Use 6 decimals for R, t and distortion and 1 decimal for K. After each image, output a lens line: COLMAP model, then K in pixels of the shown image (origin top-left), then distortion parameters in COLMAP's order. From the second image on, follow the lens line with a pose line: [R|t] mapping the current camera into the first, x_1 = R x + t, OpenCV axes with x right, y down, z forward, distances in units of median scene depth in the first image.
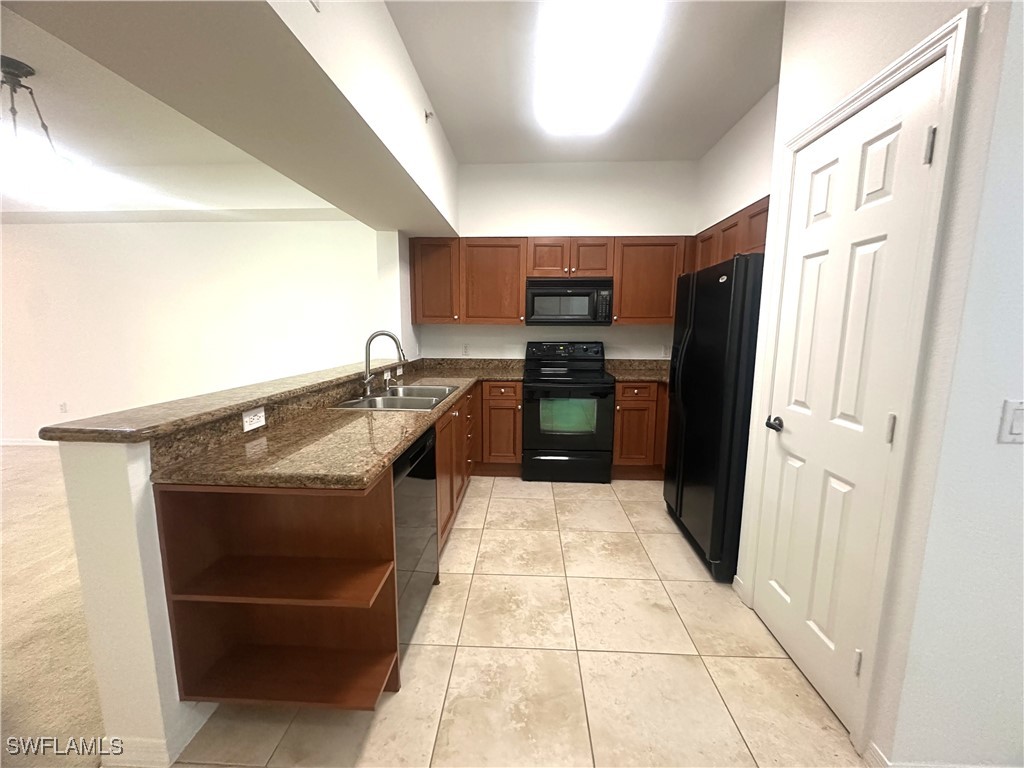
lens RADIAL K [[407.8, 0, 510.9], [0, 407.8, 383.9], [0, 0, 1]] dist [-0.001908, -0.000208]
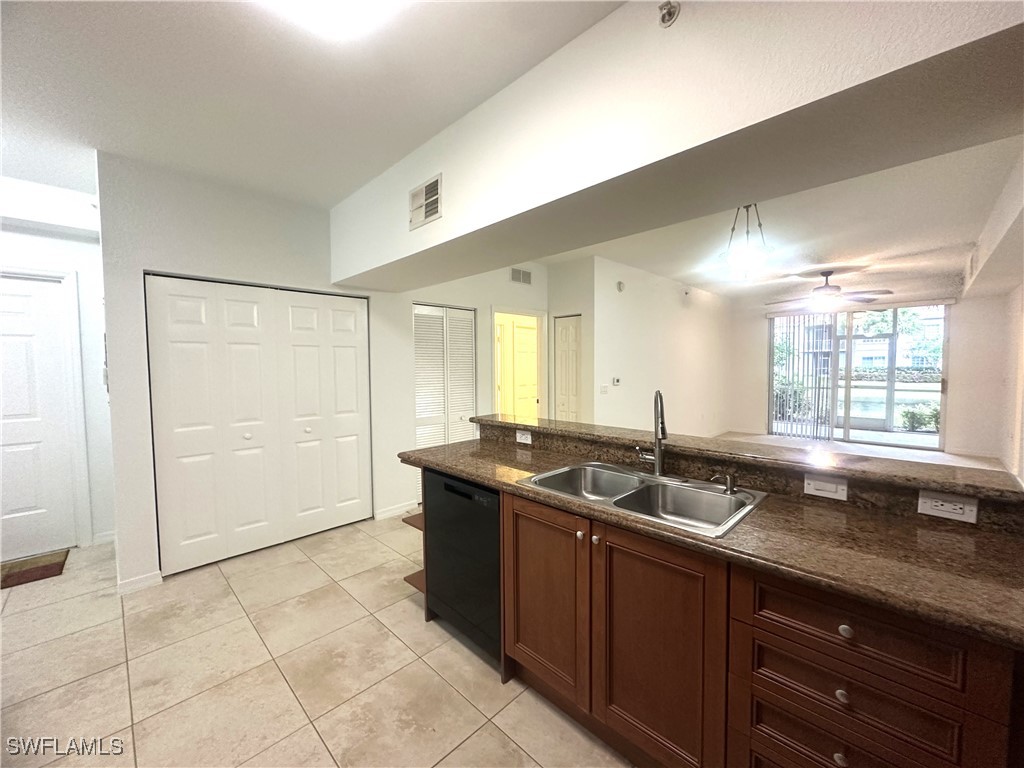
lens RADIAL K [[407.8, 0, 510.9], [0, 407.8, 383.9], [0, 0, 1]] dist [-0.001908, -0.000208]
pose [[-0.673710, 0.035694, -0.738133, 0.513573], [-0.098979, 0.985475, 0.137995, -0.301357], [0.732337, 0.166028, -0.660391, 1.808305]]
